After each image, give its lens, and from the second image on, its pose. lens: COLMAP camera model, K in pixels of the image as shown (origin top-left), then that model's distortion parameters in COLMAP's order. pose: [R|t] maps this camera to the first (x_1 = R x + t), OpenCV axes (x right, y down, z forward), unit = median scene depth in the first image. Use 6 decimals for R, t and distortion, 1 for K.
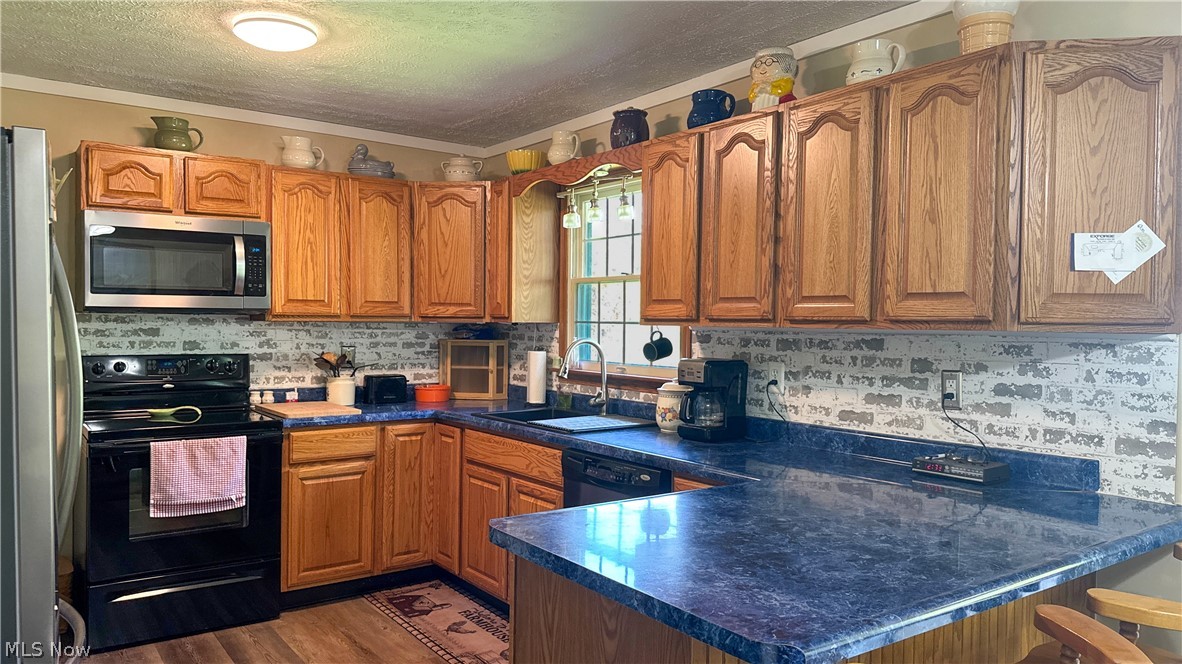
lens RADIAL K [[836.9, 0, 591.0], [0, 836.9, 332.0], [0, 0, 1]] dist [0.102139, -0.145082]
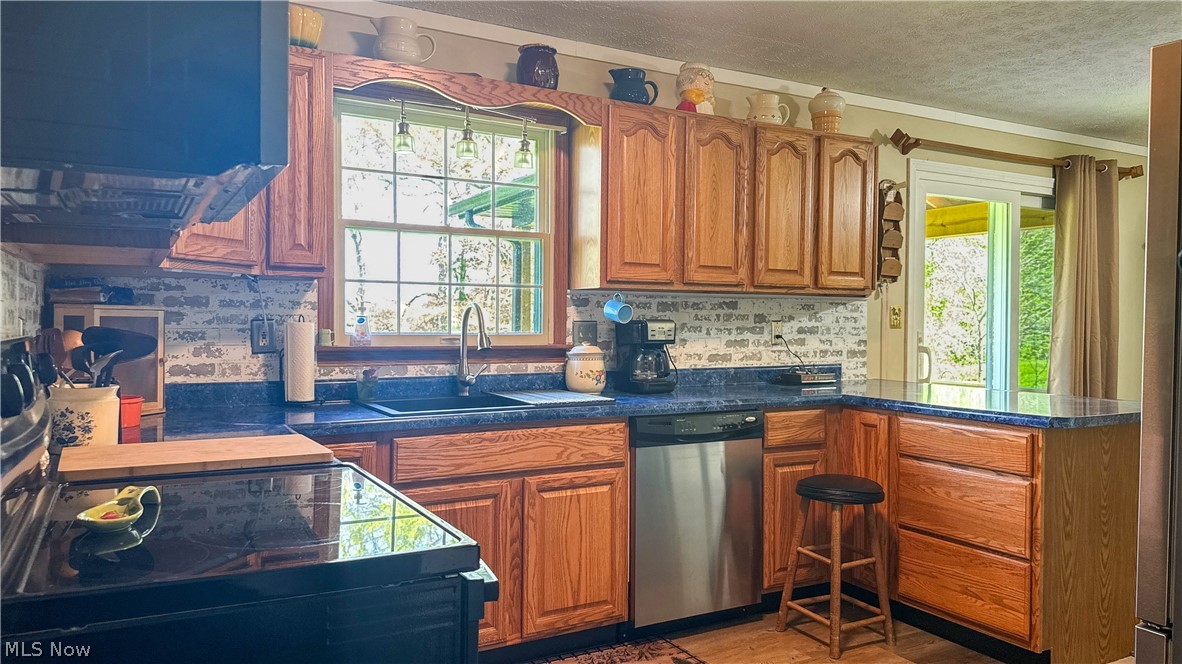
lens RADIAL K [[836.9, 0, 591.0], [0, 836.9, 332.0], [0, 0, 1]] dist [0.102139, -0.145082]
pose [[0.114136, -0.014299, 0.993362, -1.113346], [0.011926, 0.999844, 0.013022, 0.039182], [-0.993394, 0.010361, 0.114289, 1.093469]]
